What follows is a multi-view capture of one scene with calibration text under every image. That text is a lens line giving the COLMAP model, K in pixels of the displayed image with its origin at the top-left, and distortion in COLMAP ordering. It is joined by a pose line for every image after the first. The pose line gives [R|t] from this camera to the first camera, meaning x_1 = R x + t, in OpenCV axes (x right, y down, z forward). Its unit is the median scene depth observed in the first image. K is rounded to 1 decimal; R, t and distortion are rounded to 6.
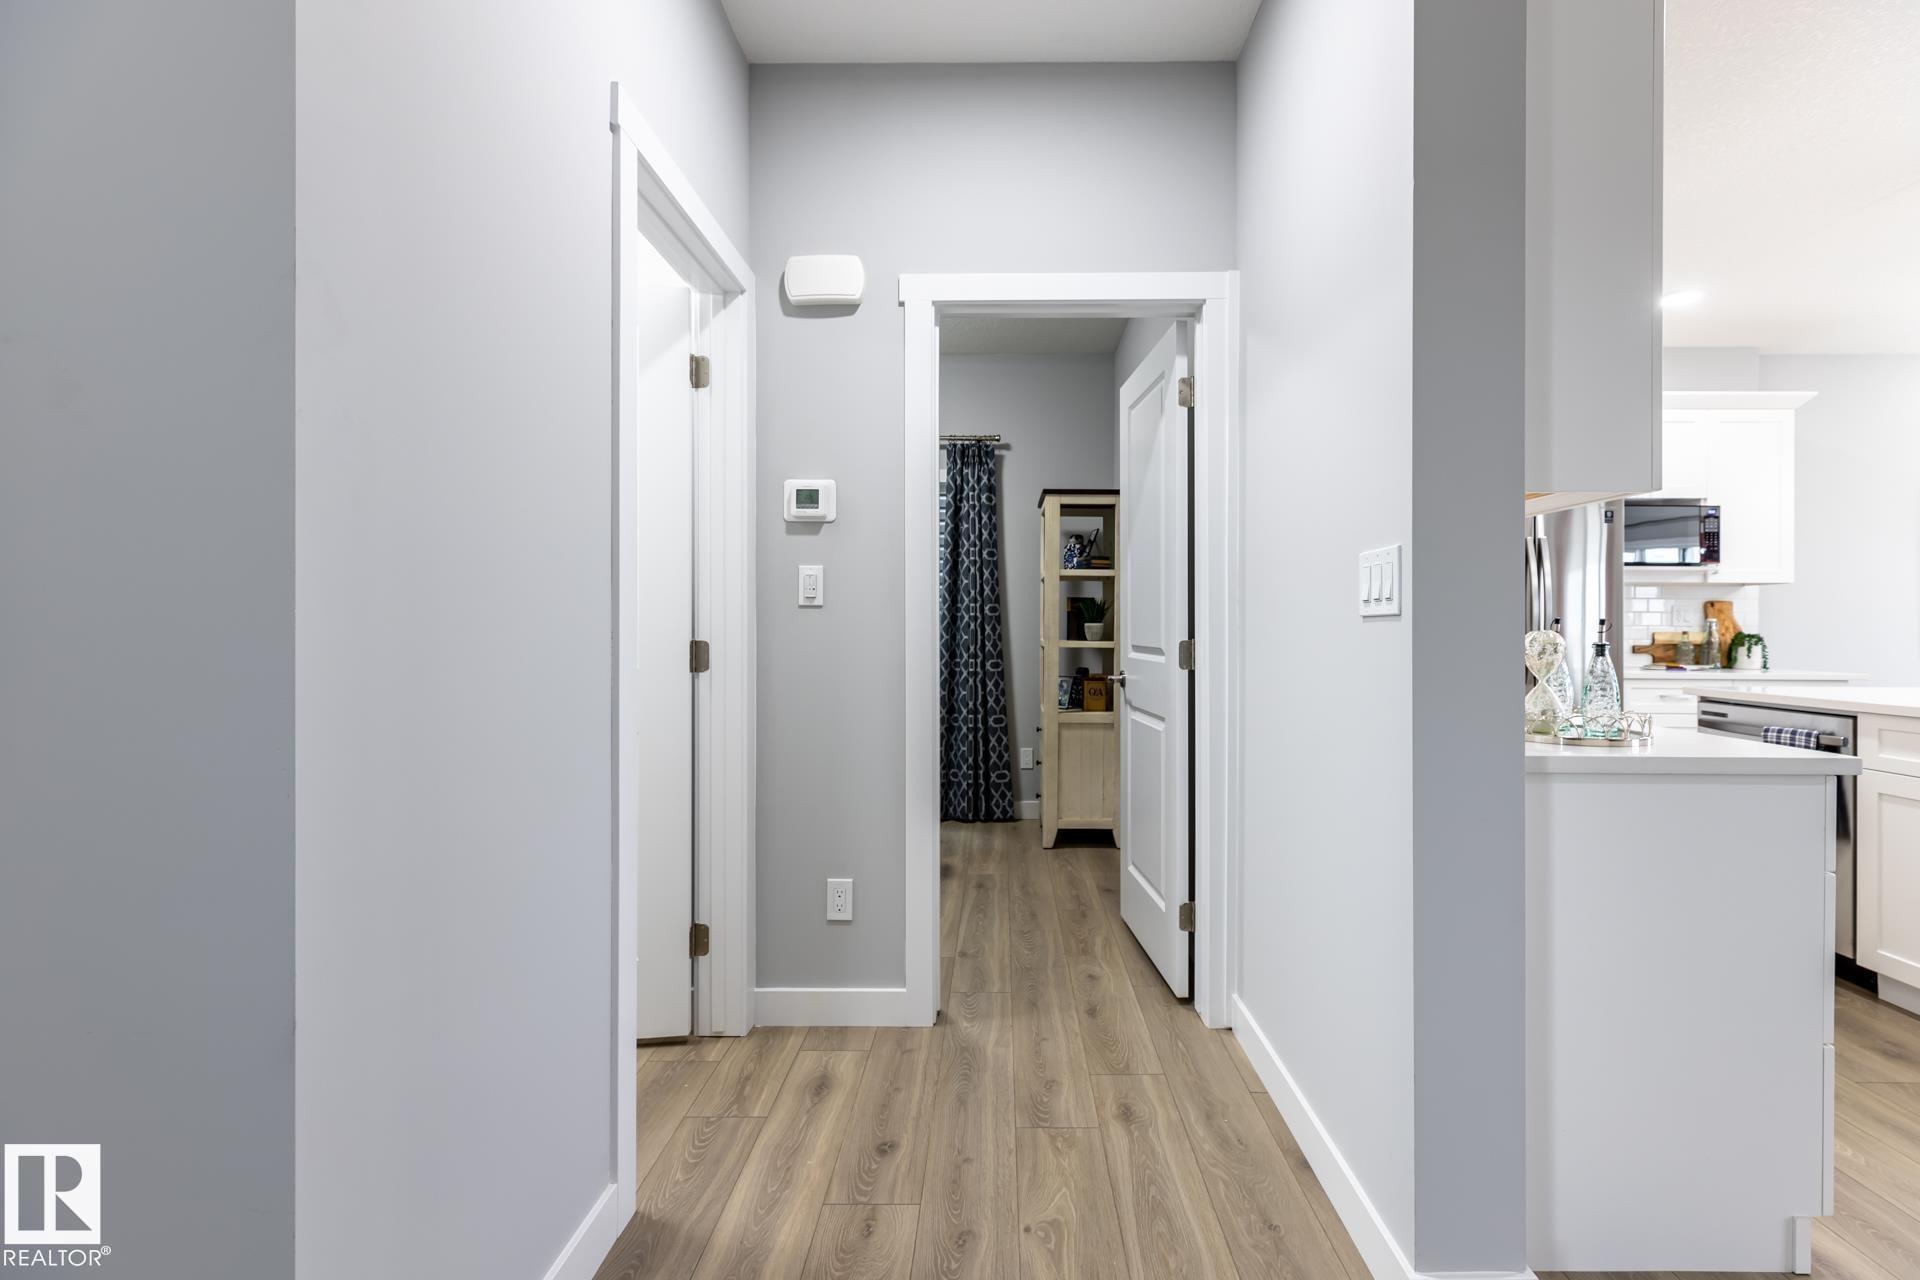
lens RADIAL K [[878.8, 0, 1004.2], [0, 878.8, 621.4], [0, 0, 1]] dist [0.004176, -0.001738]
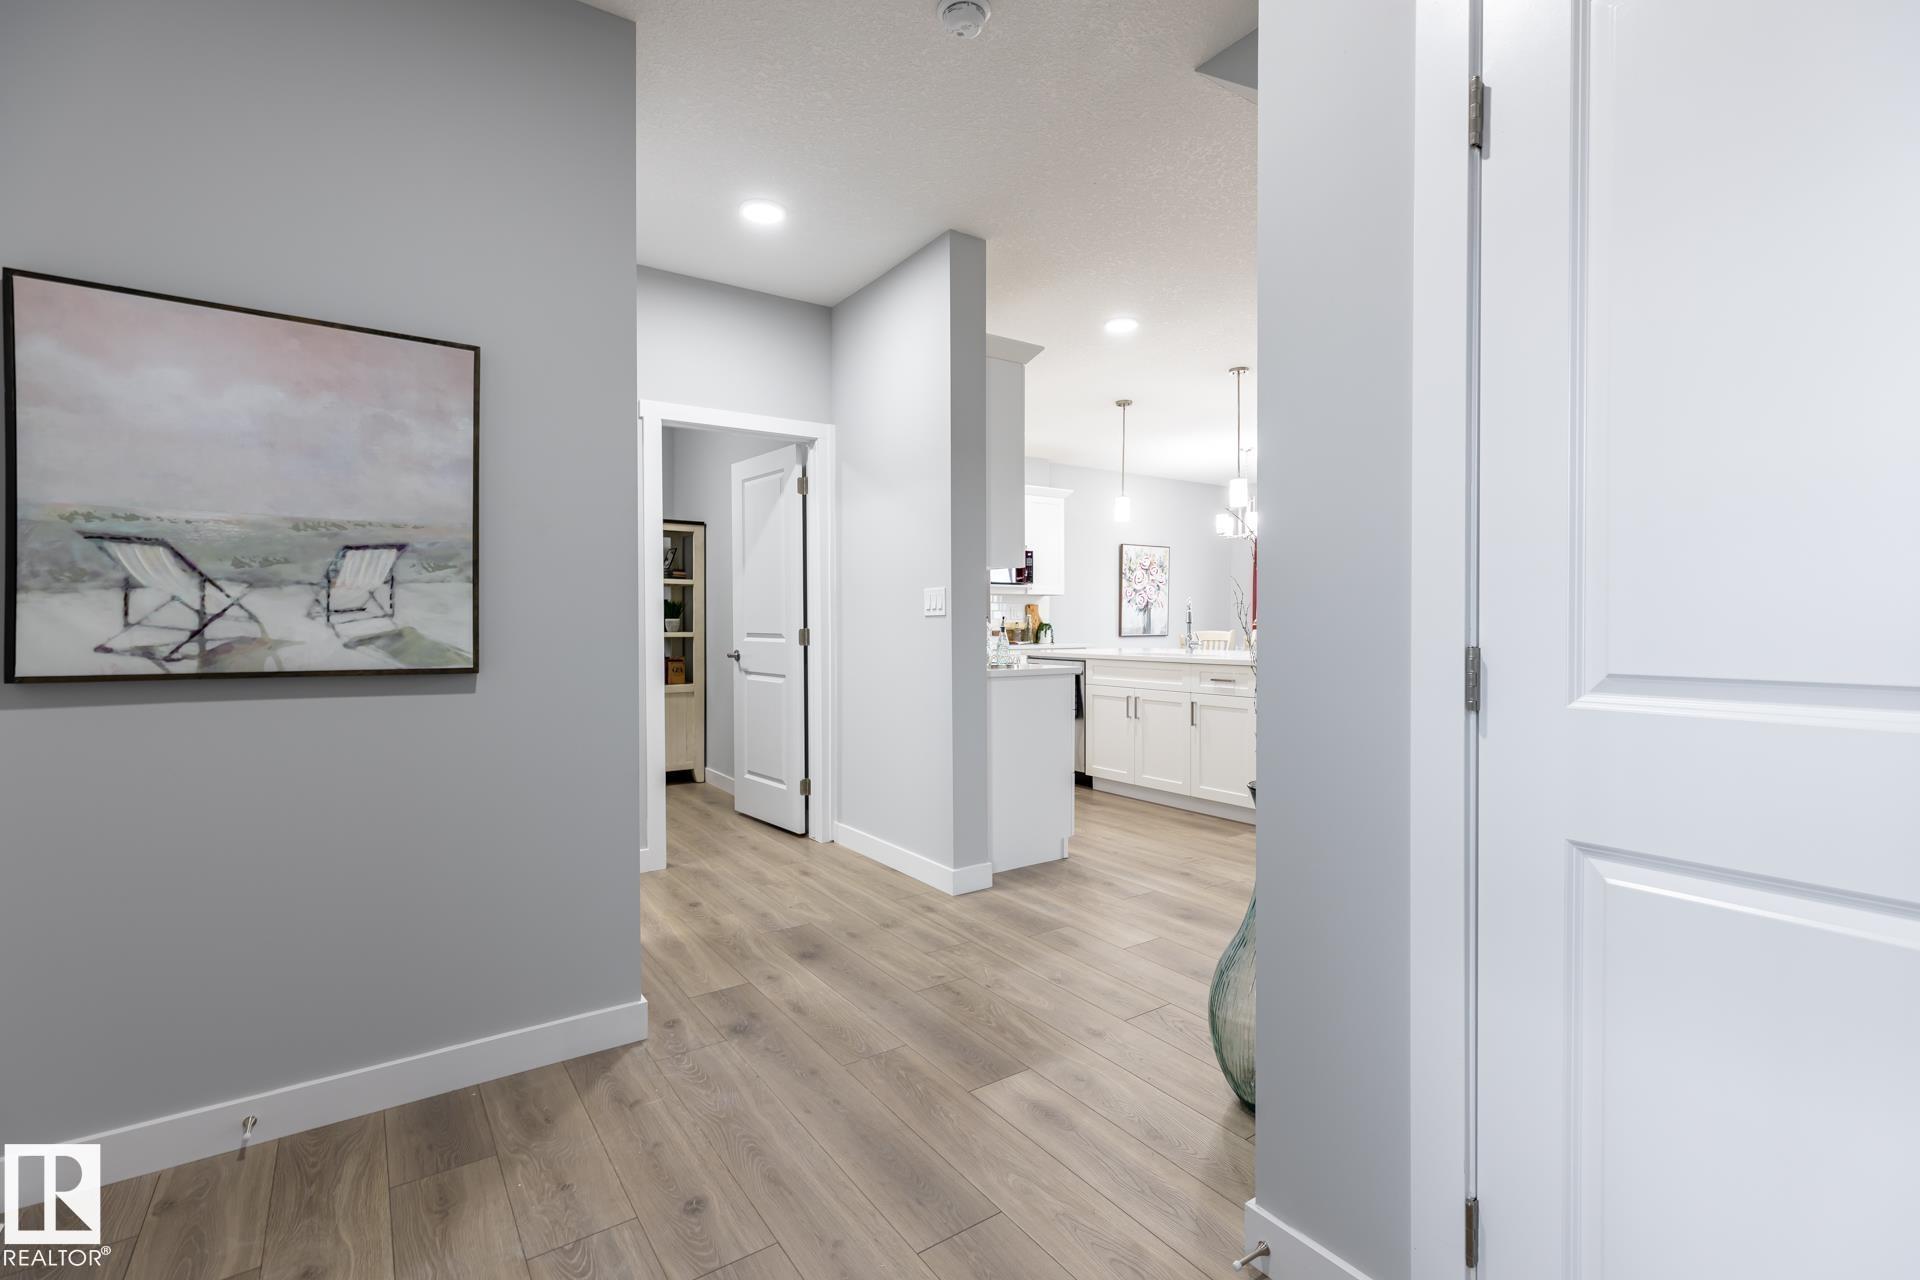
lens RADIAL K [[878.8, 0, 958.8], [0, 878.8, 632.0], [0, 0, 1]] dist [0.004176, -0.001738]
pose [[0.819639, -0.013177, 0.572729, -0.541231], [0.002537, 0.999809, 0.019371, -0.005457], [-0.572875, -0.014425, 0.819516, -0.609629]]
